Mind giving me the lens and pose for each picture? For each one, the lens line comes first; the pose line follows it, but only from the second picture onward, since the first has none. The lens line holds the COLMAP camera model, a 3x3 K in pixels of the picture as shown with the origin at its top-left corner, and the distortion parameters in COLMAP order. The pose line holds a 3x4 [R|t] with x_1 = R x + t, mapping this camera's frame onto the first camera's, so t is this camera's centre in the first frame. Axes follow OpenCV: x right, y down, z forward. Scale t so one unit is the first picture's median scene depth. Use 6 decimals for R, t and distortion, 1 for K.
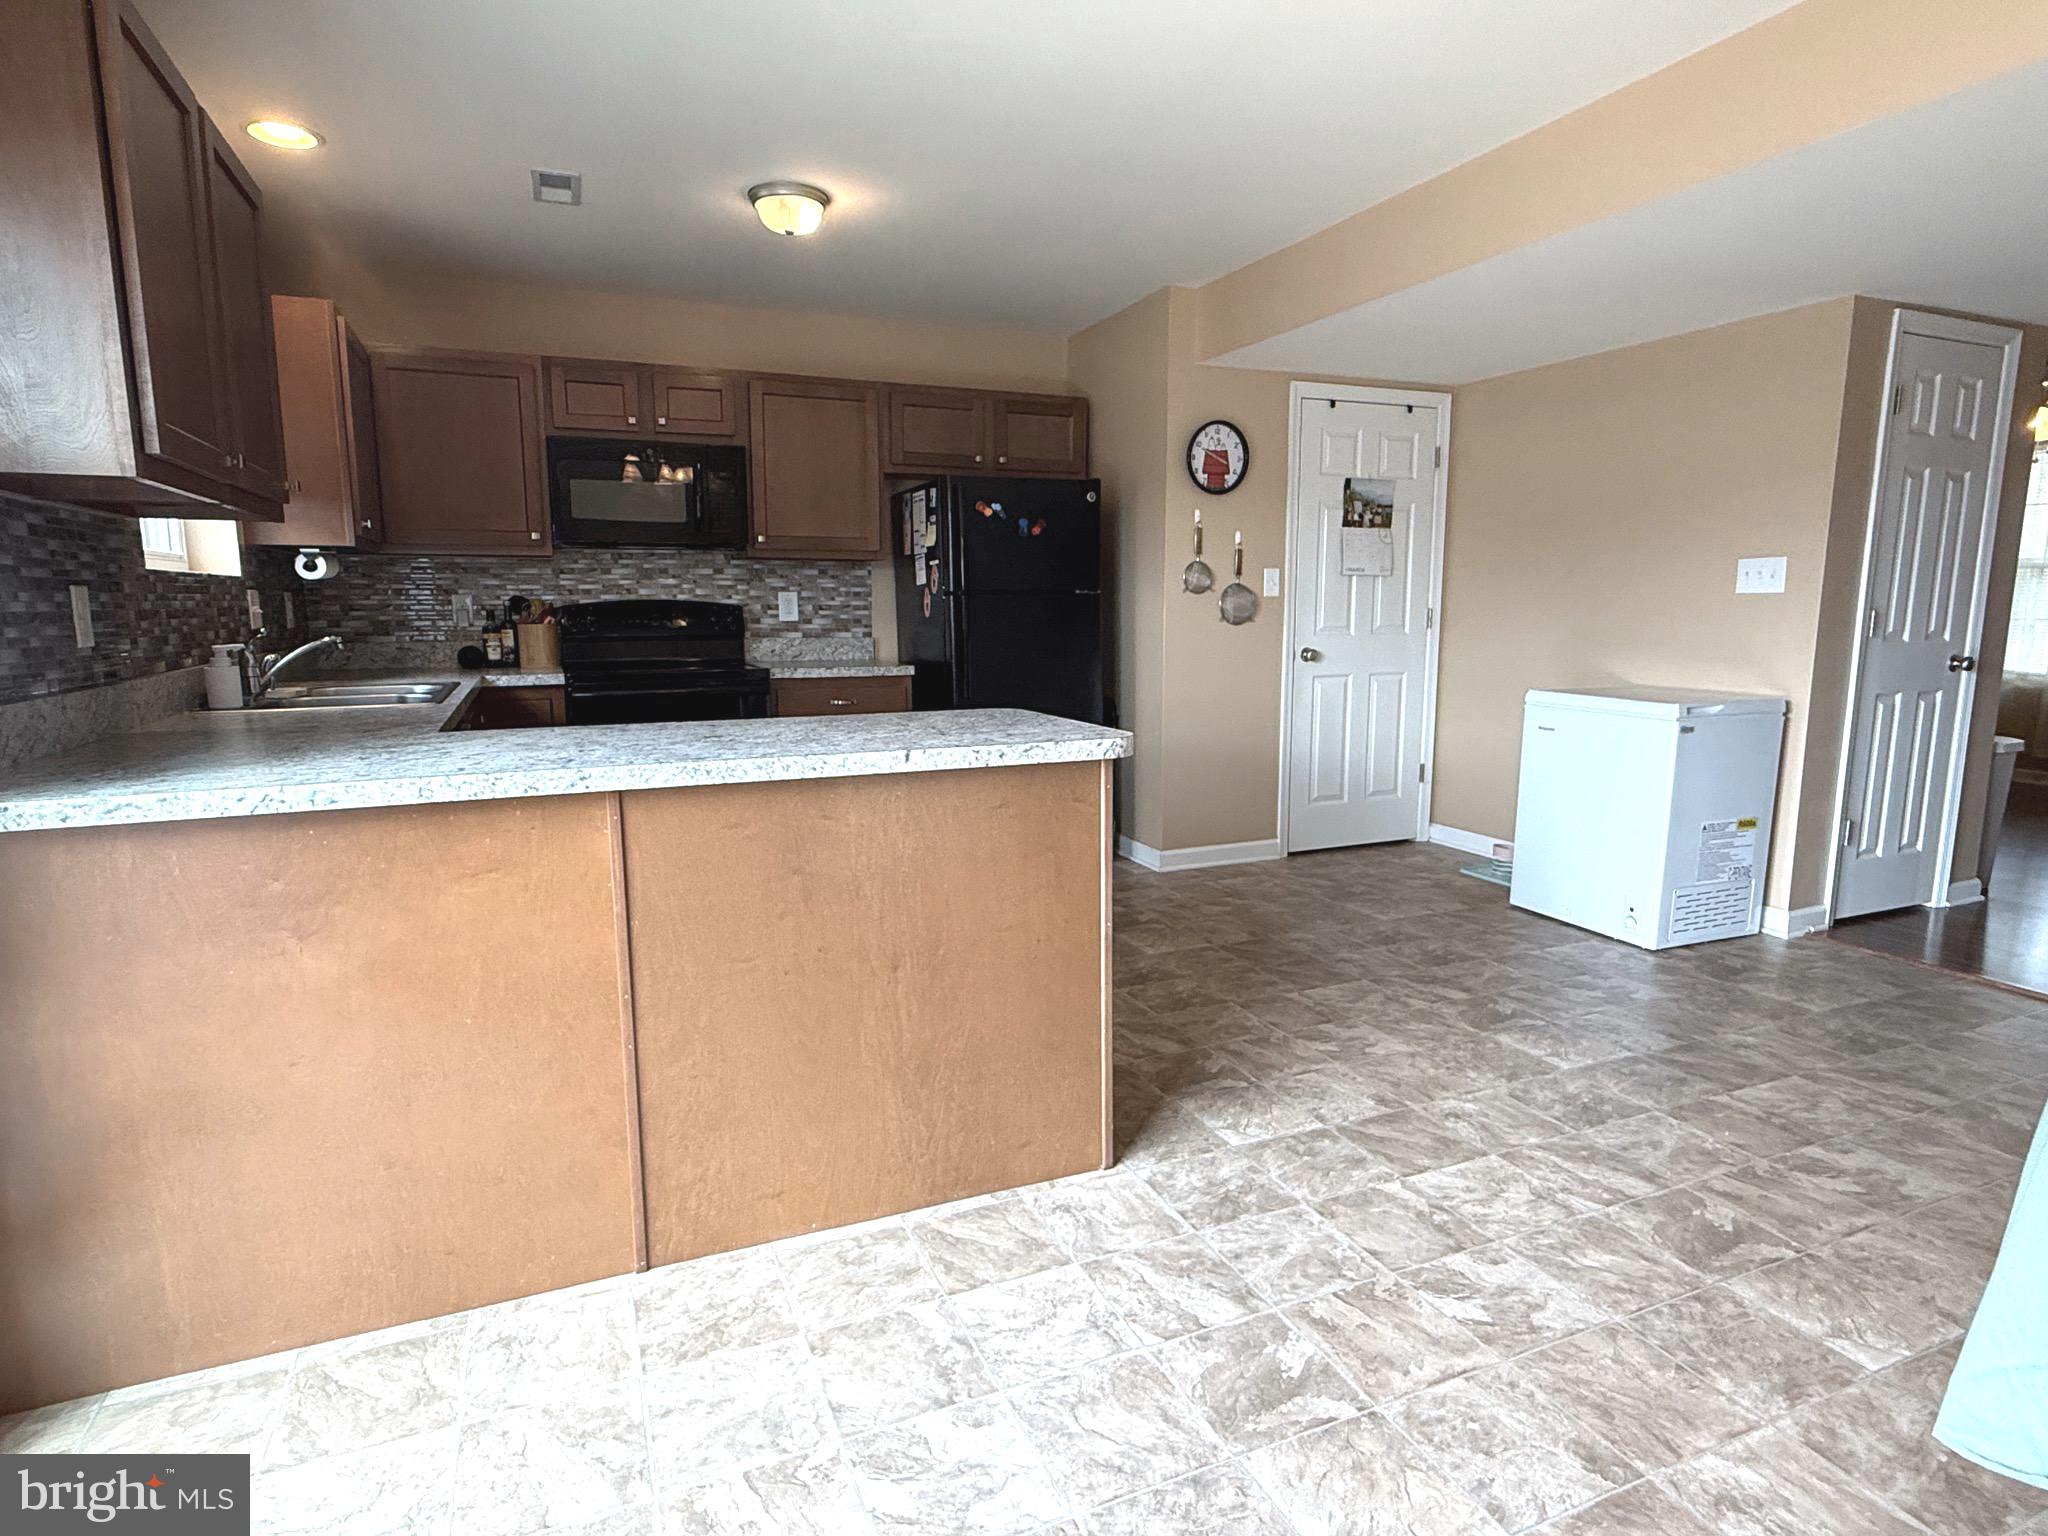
lens RADIAL K [[1095.9, 0, 1011.9], [0, 1095.9, 776.3], [0, 0, 1]] dist [0.000073, -0.000843]
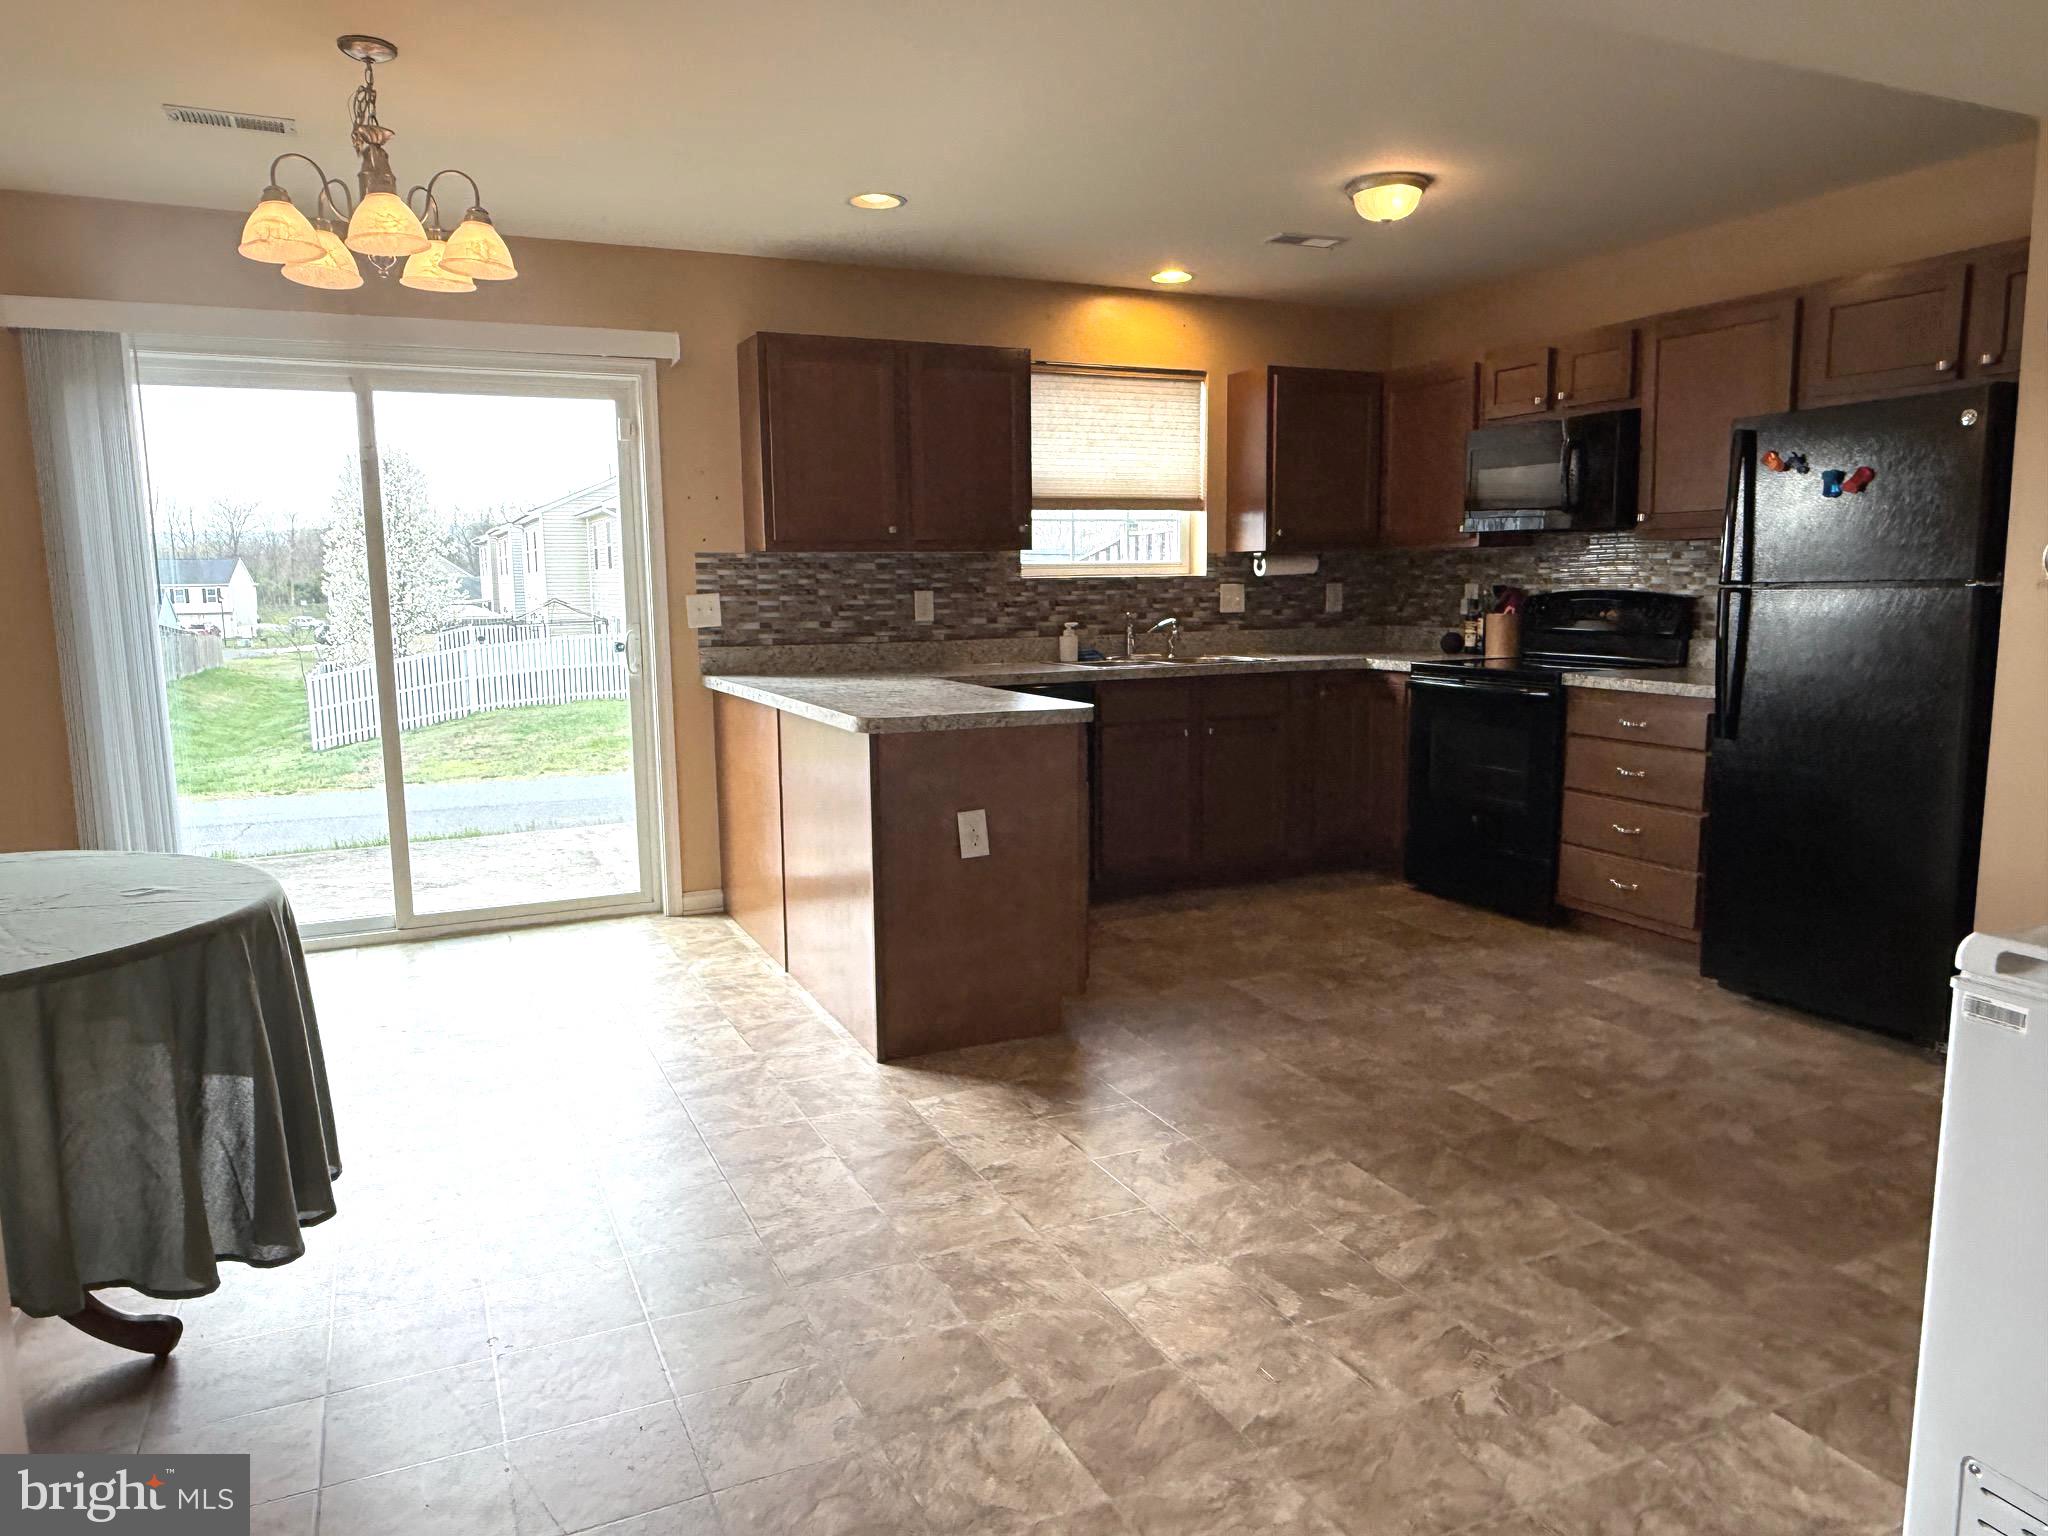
lens RADIAL K [[1354.5, 0, 1020.4], [0, 1354.5, 766.9], [0, 0, 1]] dist [-0.000659, 0.001475]
pose [[0.038929, 0.139699, -0.989428, 1.117820], [-0.146751, 0.980242, 0.132628, -0.142941], [0.988407, 0.140037, 0.058661, 0.724026]]
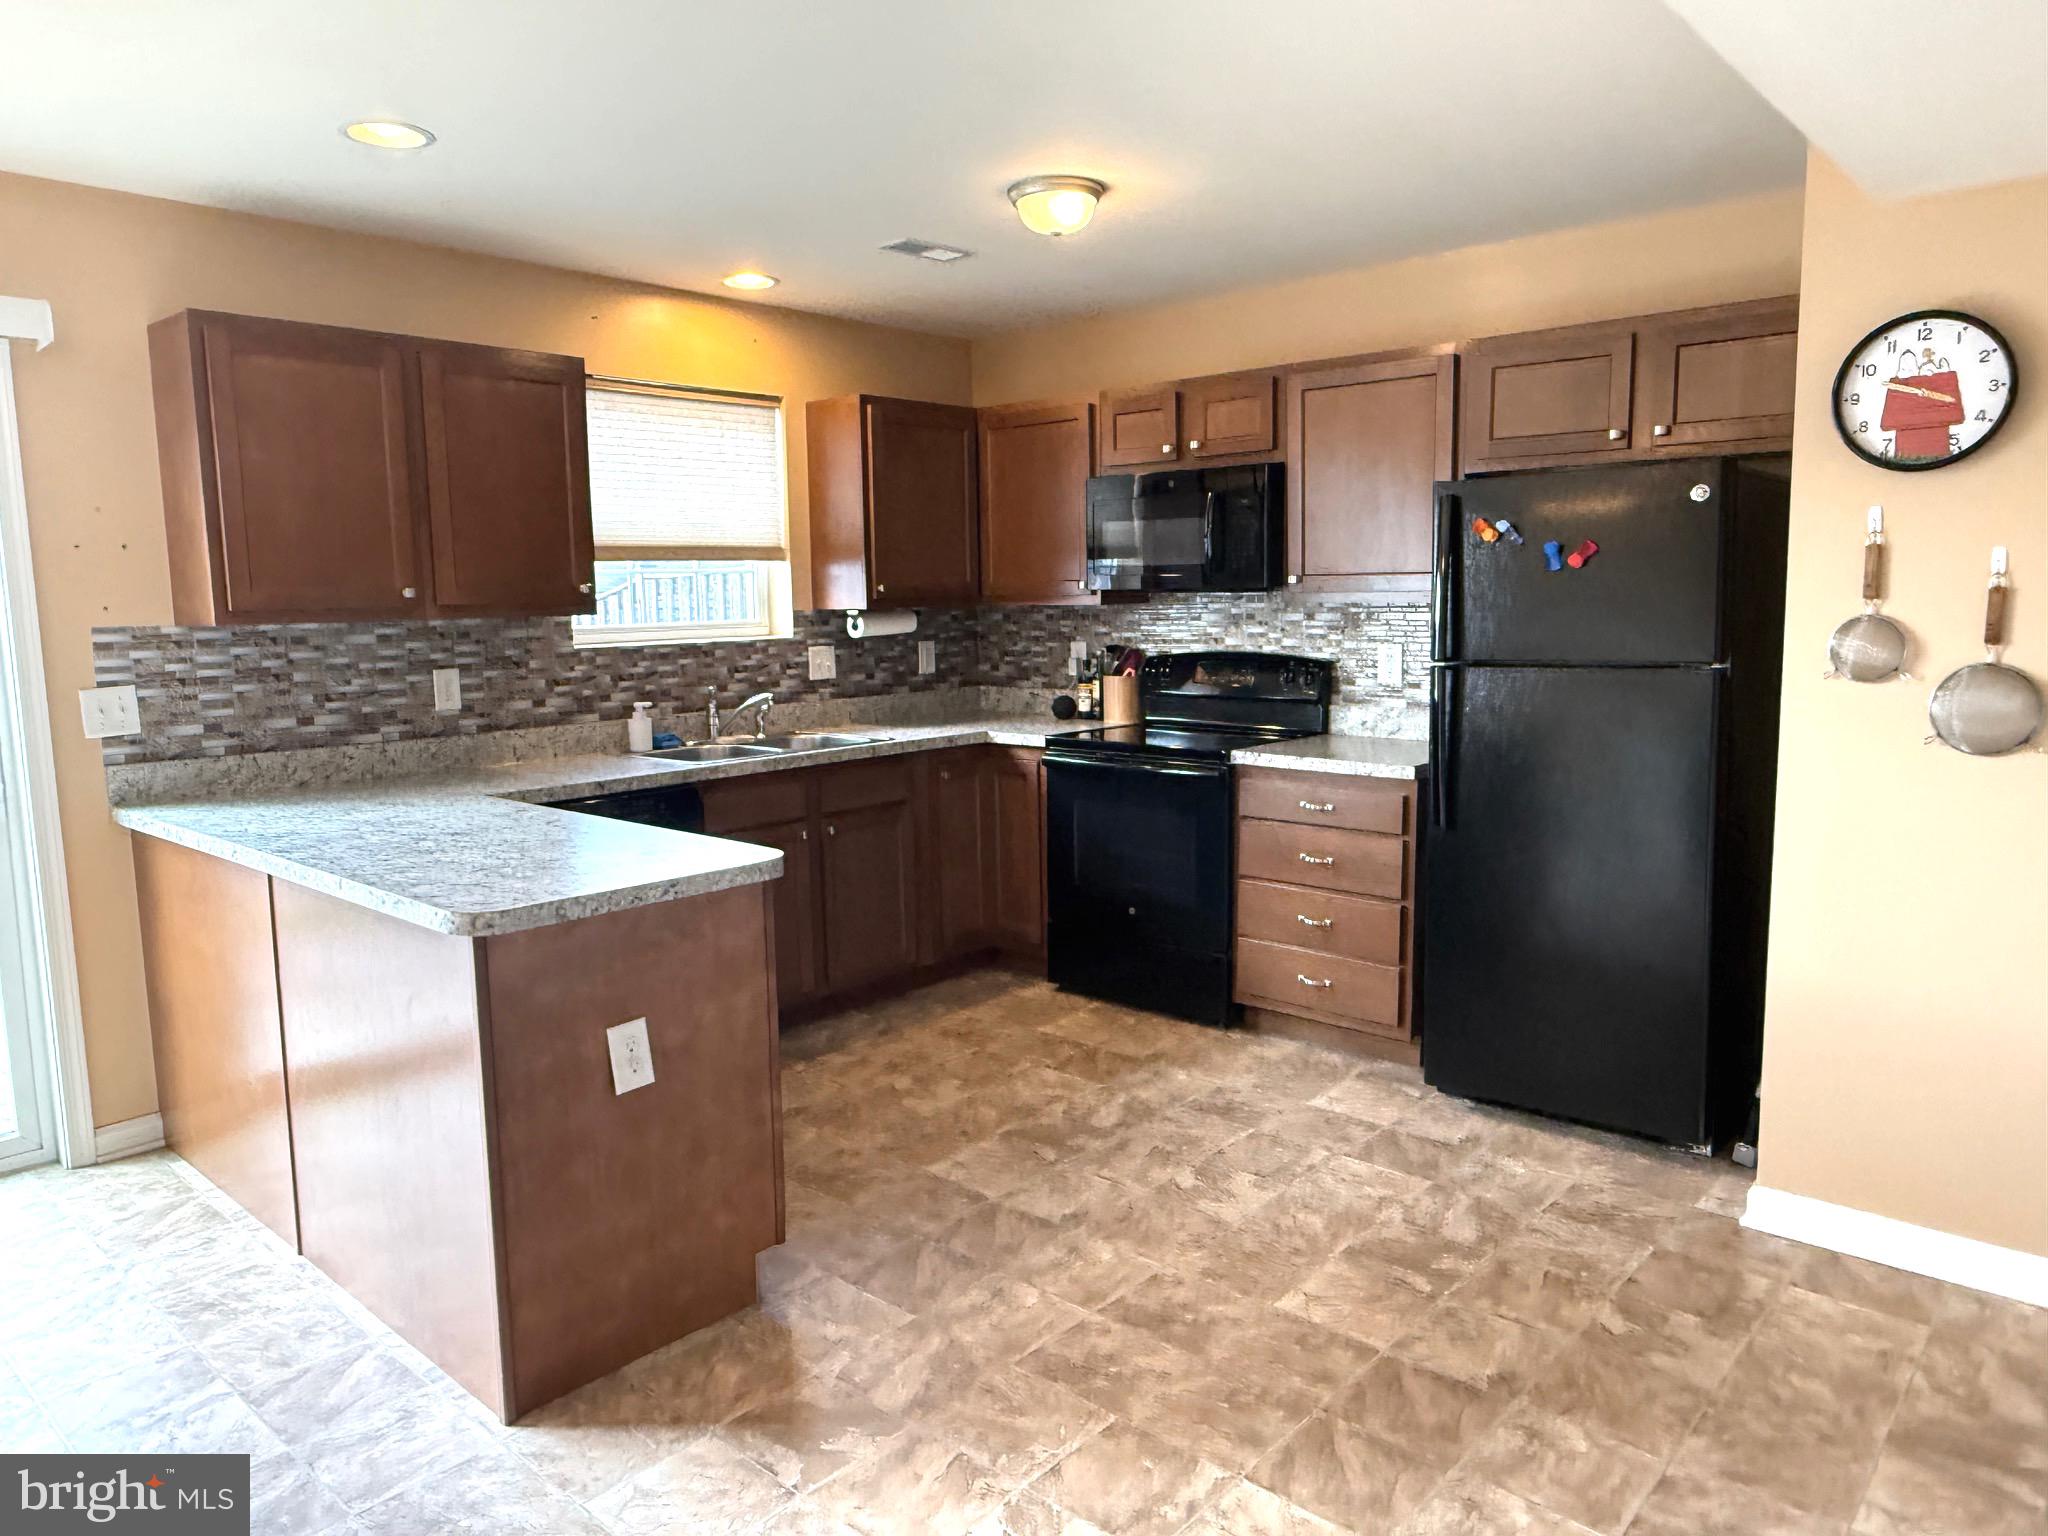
lens RADIAL K [[1354.5, 0, 999.6], [0, 1354.5, 761.3], [0, 0, 1]] dist [-0.000659, 0.001475]
pose [[0.420357, 0.108563, -0.900841, 0.785565], [-0.128161, 0.989967, 0.059500, -0.173067], [0.898262, 0.090441, 0.430053, 0.602169]]
